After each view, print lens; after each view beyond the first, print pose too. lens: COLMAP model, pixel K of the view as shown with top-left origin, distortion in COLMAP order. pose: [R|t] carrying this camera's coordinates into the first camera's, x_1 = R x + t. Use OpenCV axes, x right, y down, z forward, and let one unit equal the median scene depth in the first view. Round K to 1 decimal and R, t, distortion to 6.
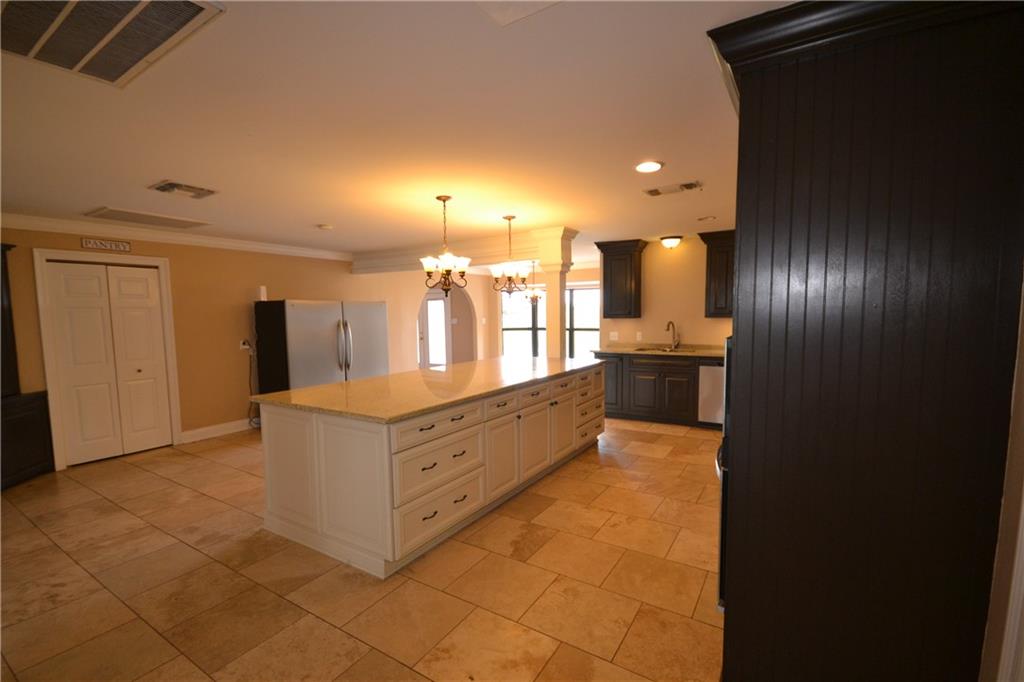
lens RADIAL K [[453.8, 0, 509.7], [0, 453.8, 353.1], [0, 0, 1]] dist [0.016432, -0.017554]
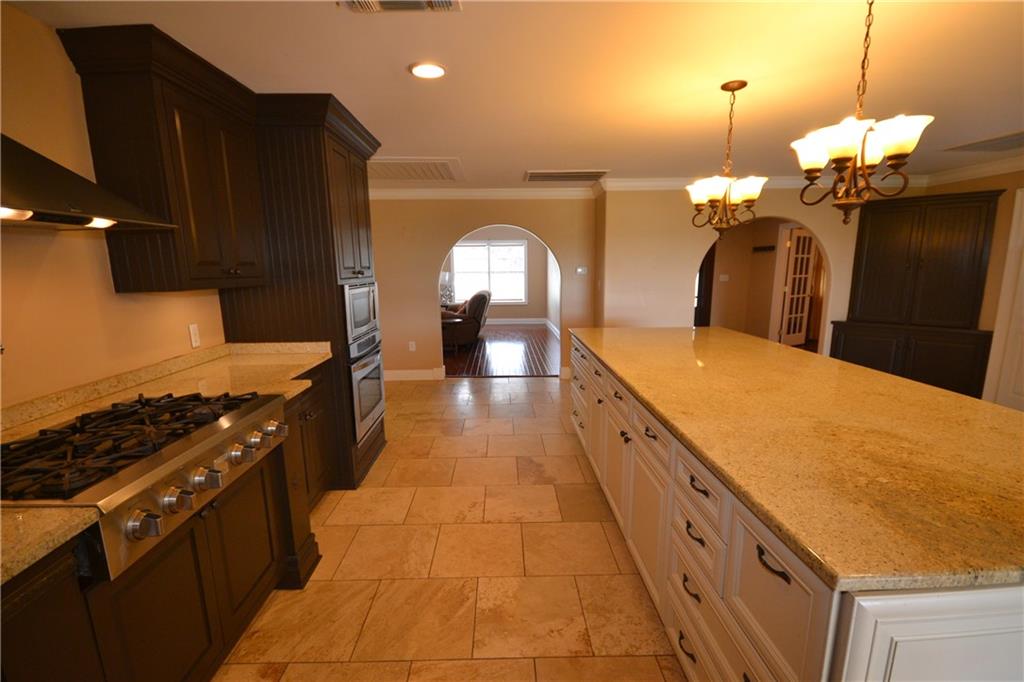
lens RADIAL K [[457.3, 0, 506.8], [0, 457.3, 350.9], [0, 0, 1]] dist [-0.000147, -0.000599]
pose [[-0.836311, 0.120186, -0.534920, 0.602877], [-0.026317, 0.965752, 0.258131, -0.148588], [0.547623, 0.229955, -0.804506, 1.636477]]
